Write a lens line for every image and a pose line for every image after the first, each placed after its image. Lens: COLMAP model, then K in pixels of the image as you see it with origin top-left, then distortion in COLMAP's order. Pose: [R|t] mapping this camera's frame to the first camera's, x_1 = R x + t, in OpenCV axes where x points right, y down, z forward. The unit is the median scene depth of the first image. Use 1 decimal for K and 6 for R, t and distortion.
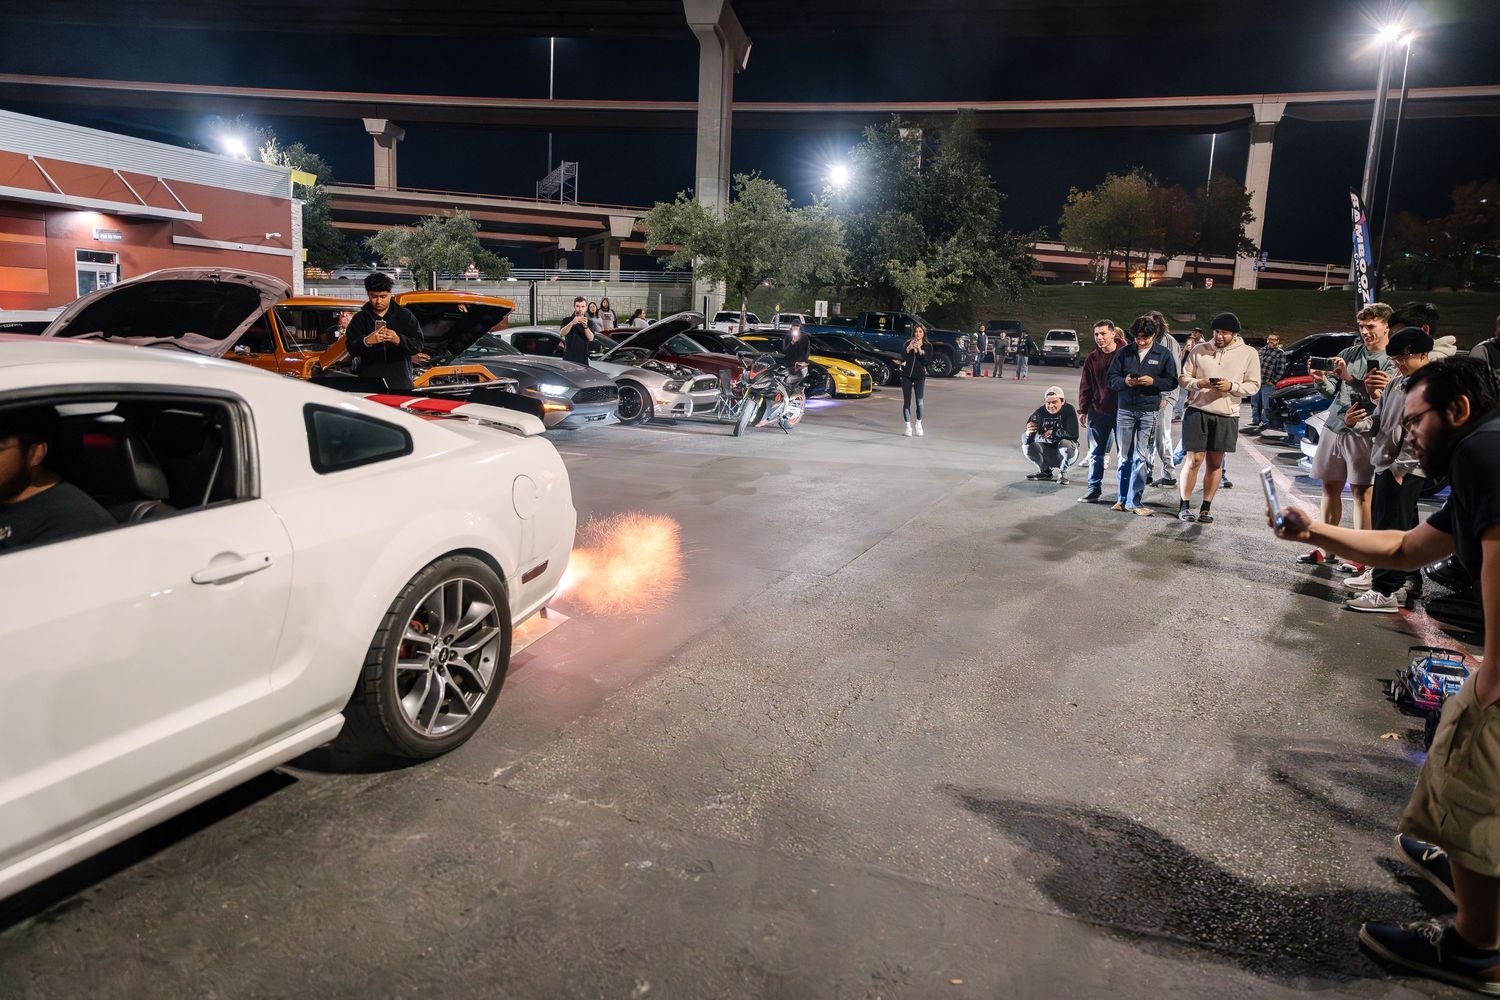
lens RADIAL K [[982.6, 0, 750.0], [0, 982.6, 500.0], [0, 0, 1]] dist [-0.003966, 0.000644]
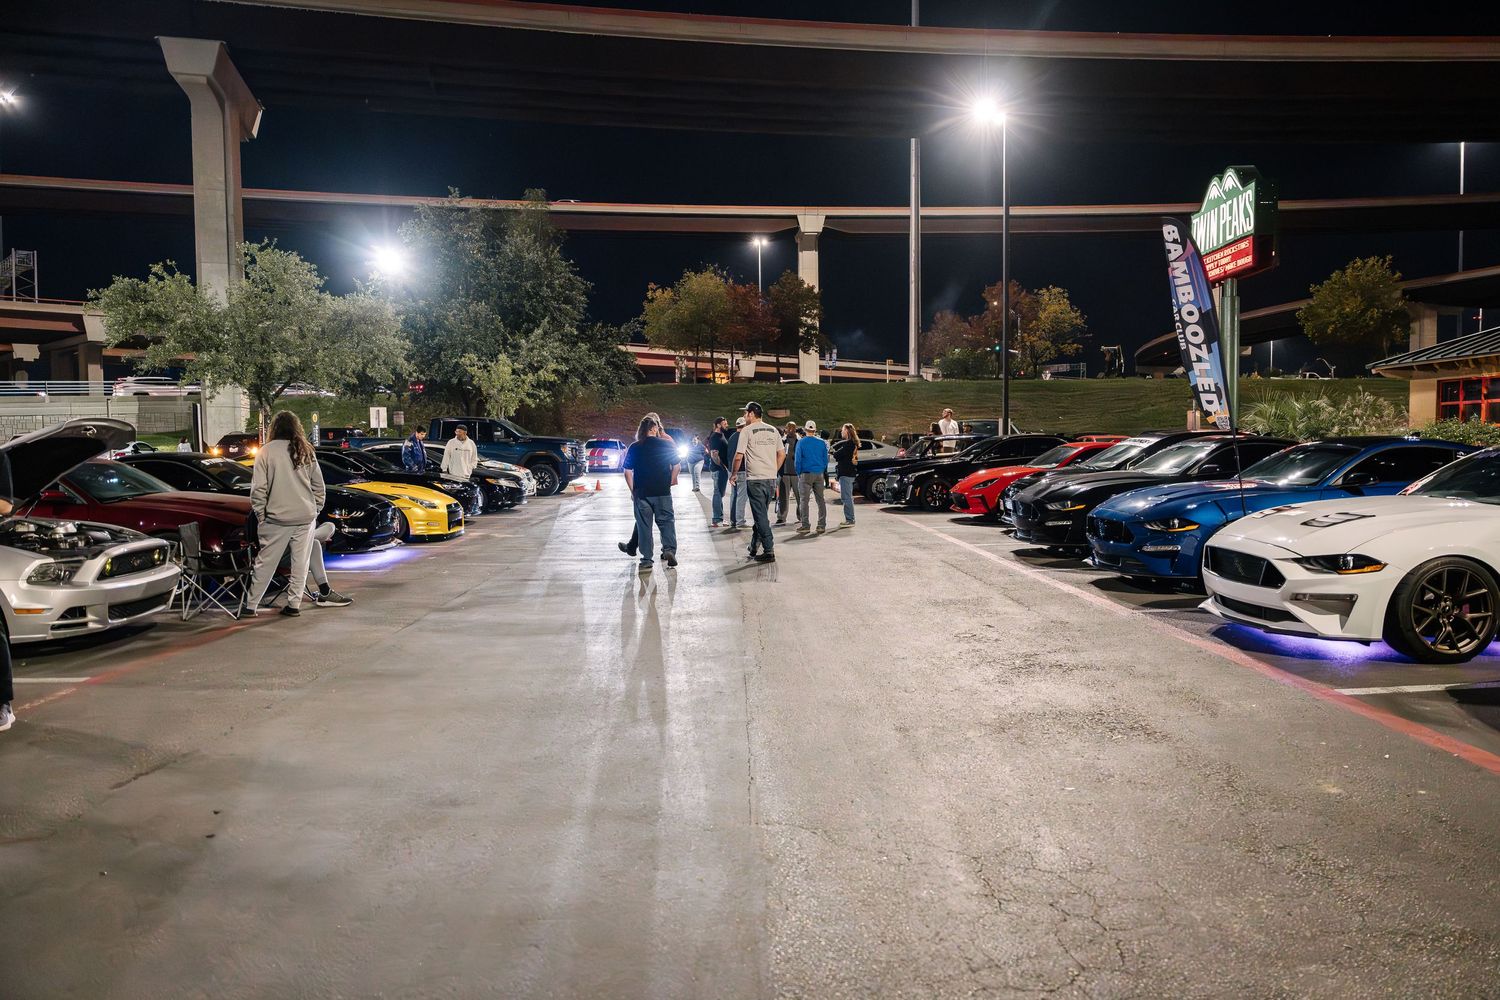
lens RADIAL K [[1026.0, 0, 784.5], [0, 1026.0, 500.5], [0, 0, 1]] dist [-0.006389, -0.001223]
pose [[0.901619, -0.072675, 0.426381, 0.010577], [0.118833, 0.989470, -0.082631, -0.022110], [-0.415886, 0.125170, 0.900761, 0.131083]]
